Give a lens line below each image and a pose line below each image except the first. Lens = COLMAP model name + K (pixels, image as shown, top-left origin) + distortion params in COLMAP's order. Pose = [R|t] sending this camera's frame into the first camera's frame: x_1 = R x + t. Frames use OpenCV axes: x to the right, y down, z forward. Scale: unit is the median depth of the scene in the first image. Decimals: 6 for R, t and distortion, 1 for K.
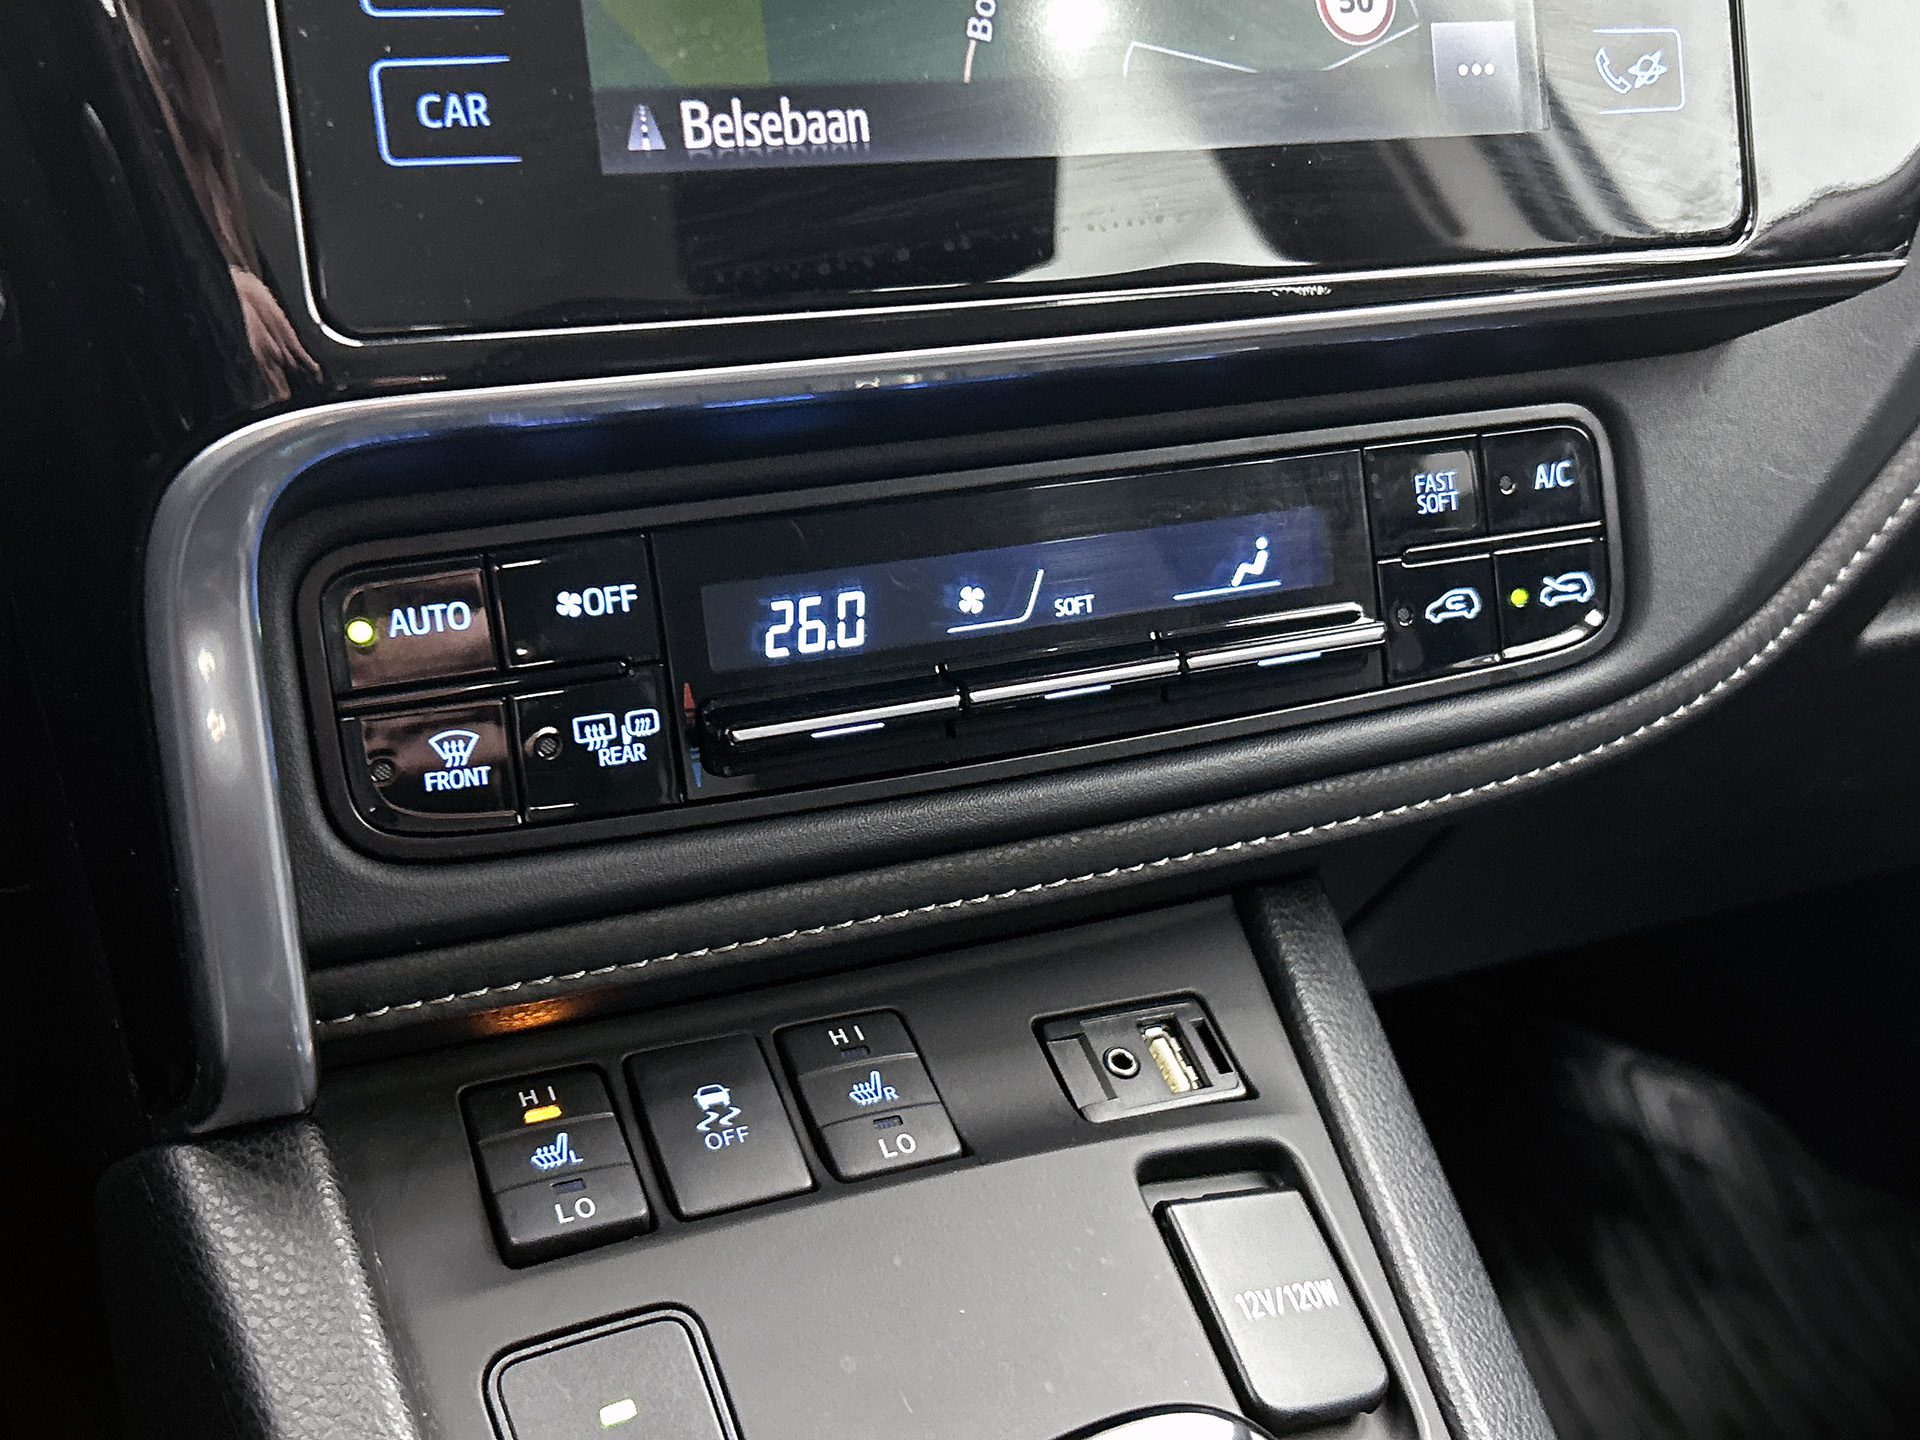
lens RADIAL K [[2220.4, 0, 939.6], [0, 2220.4, 722.2], [0, 0, 1]] dist [0.075293, 0.000000]
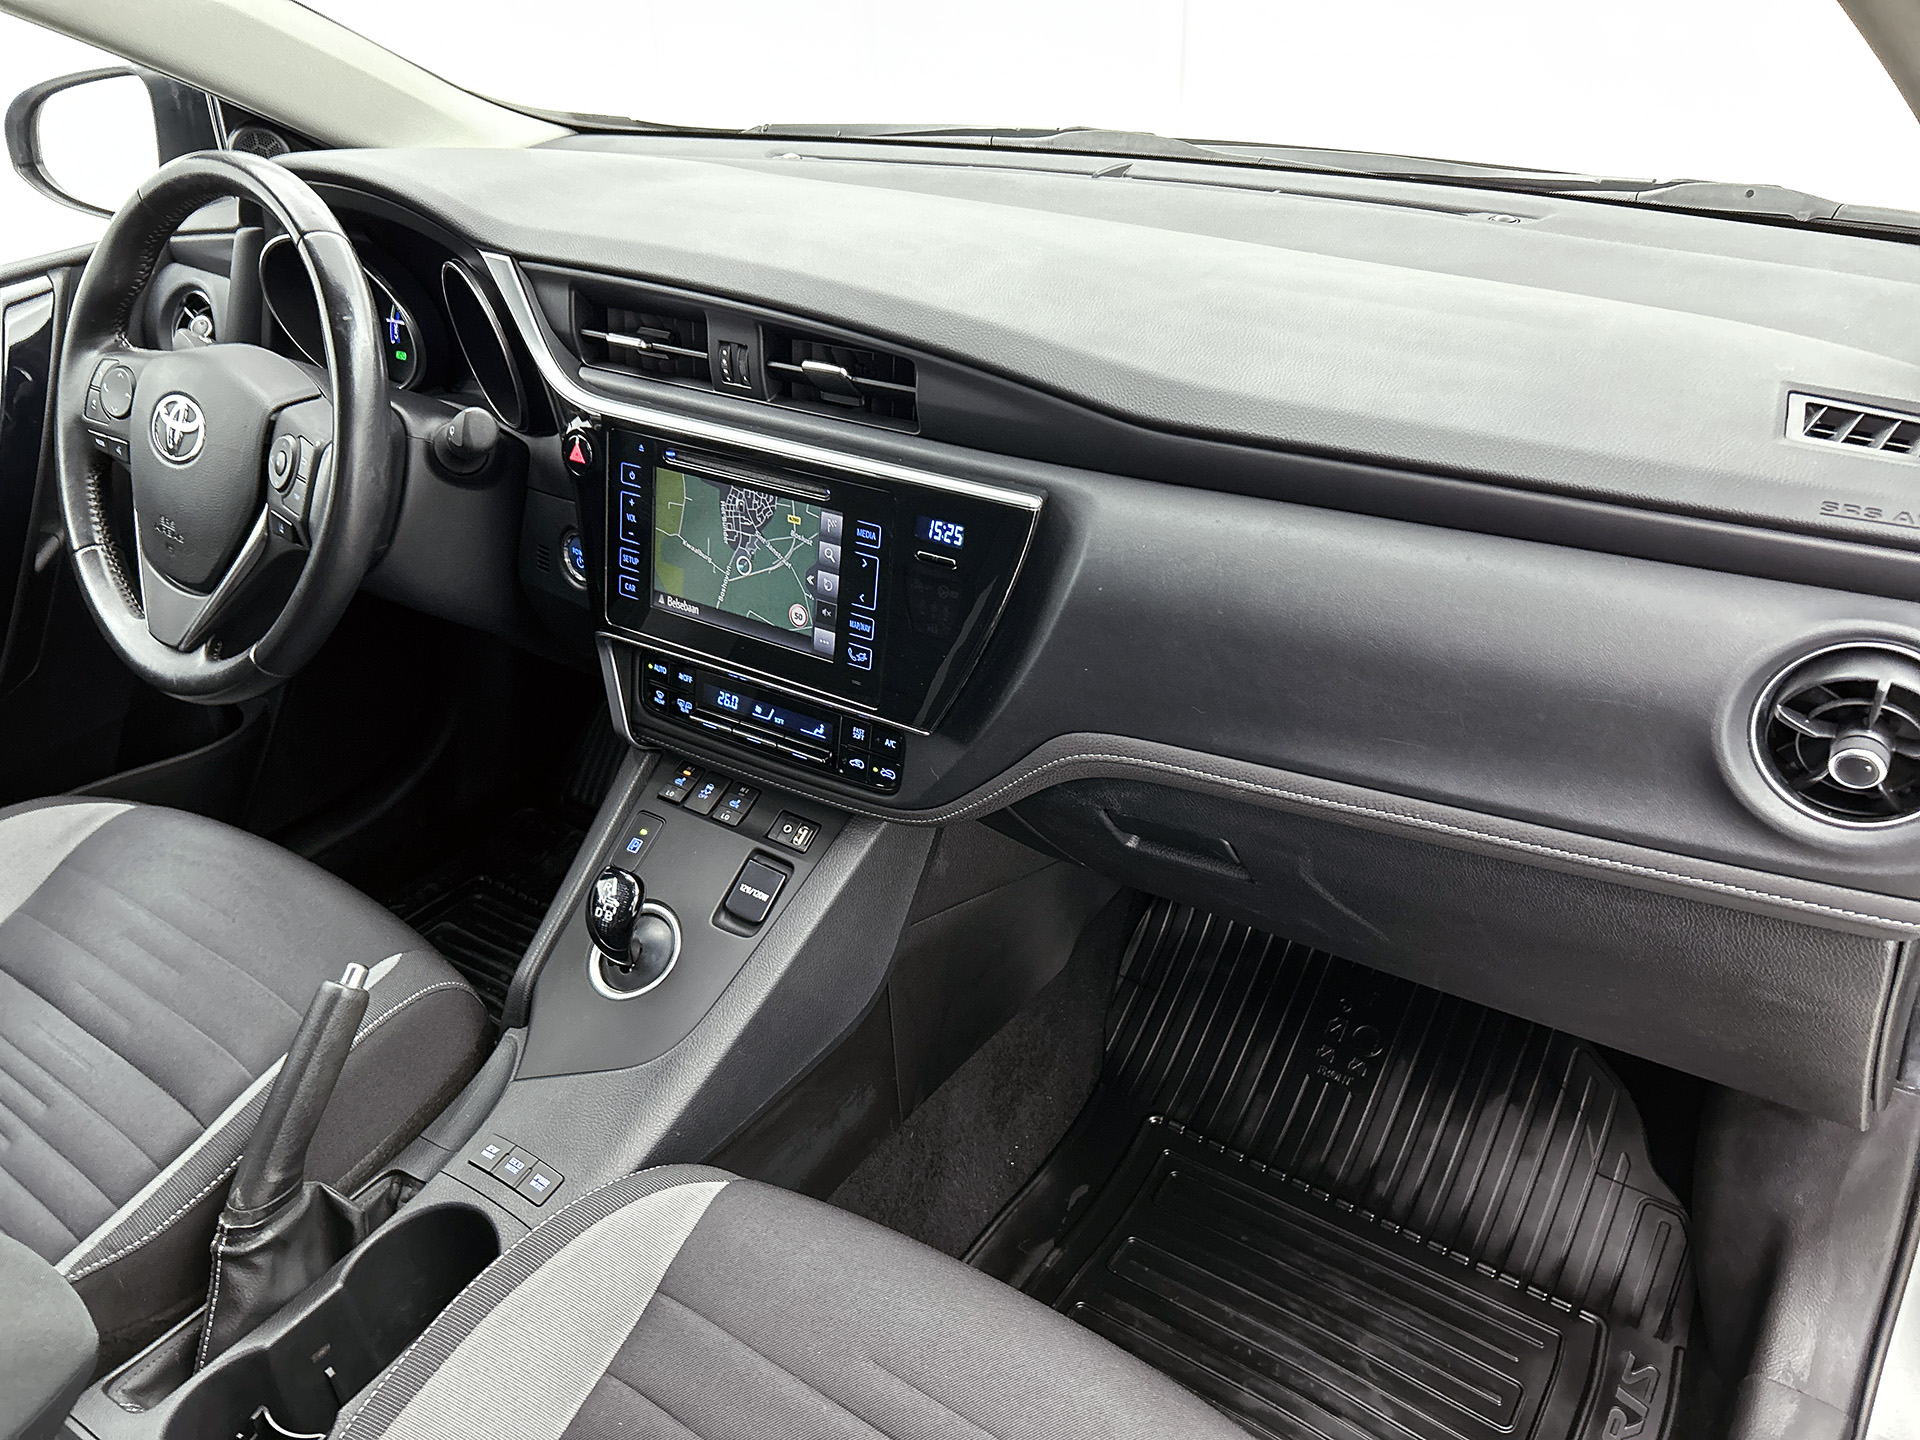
lens RADIAL K [[1481.7, 0, 969.4], [0, 1481.7, 706.8], [0, 0, 1]] dist [0.034335, -0.049305]
pose [[0.531744, 0.423499, -0.733415, 2.230385], [-0.228307, 0.905614, 0.357405, -1.127112], [0.815552, -0.022604, 0.578243, -0.270525]]
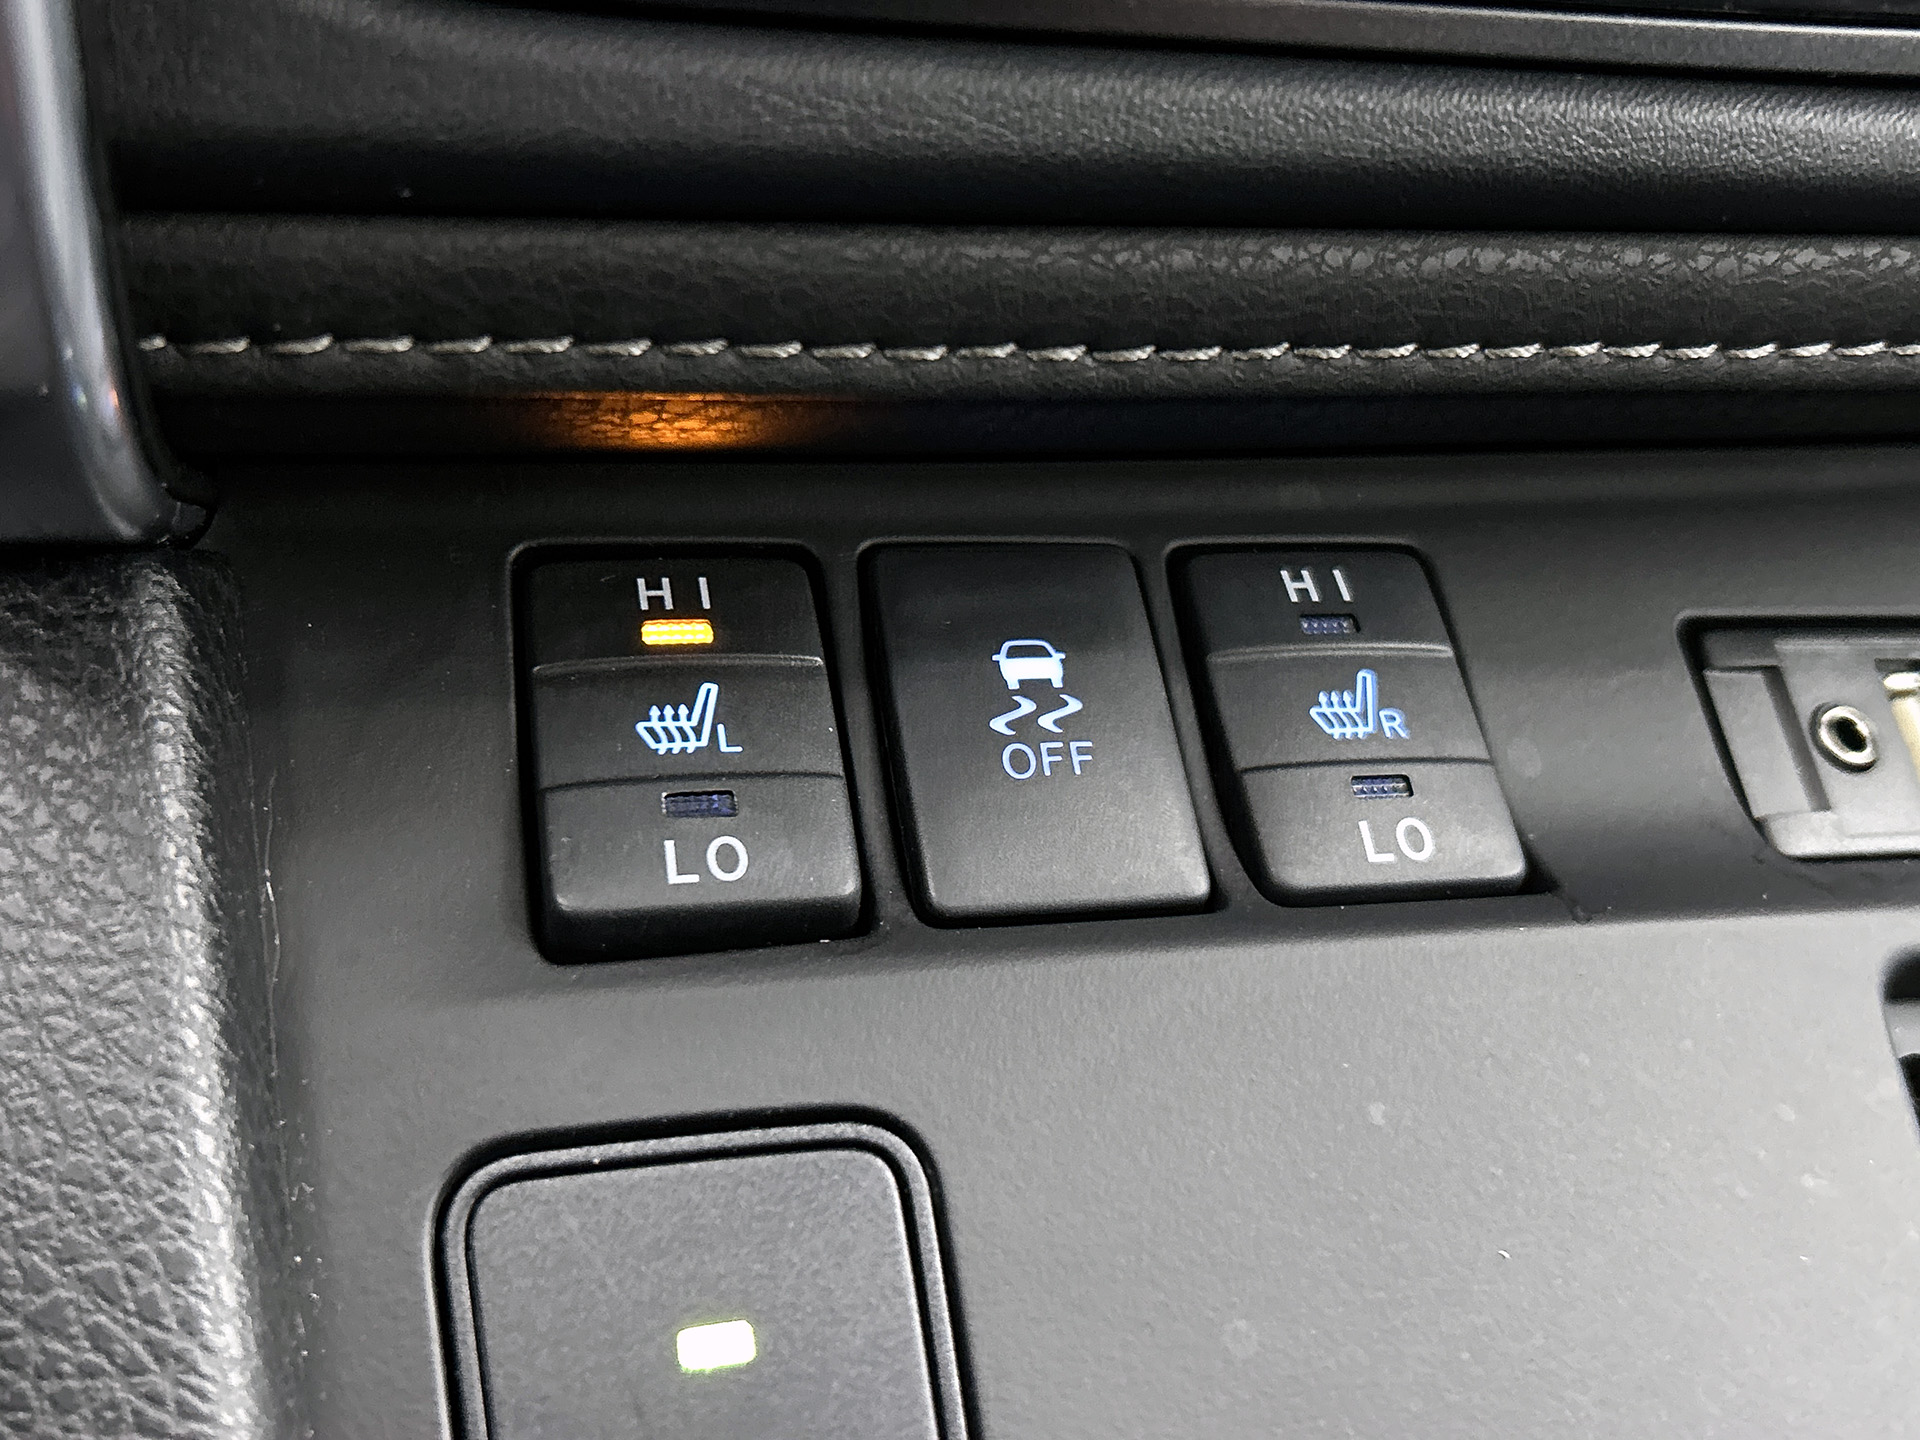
lens RADIAL K [[2015.9, 0, 941.1], [0, 2015.9, 741.5], [0, 0, 1]] dist [-0.004854, 0.000000]
pose [[0.975494, 0.198478, -0.094965, -0.075760], [-0.166951, 0.948818, 0.268091, 0.071075], [0.143314, -0.245666, 0.958702, 0.574981]]
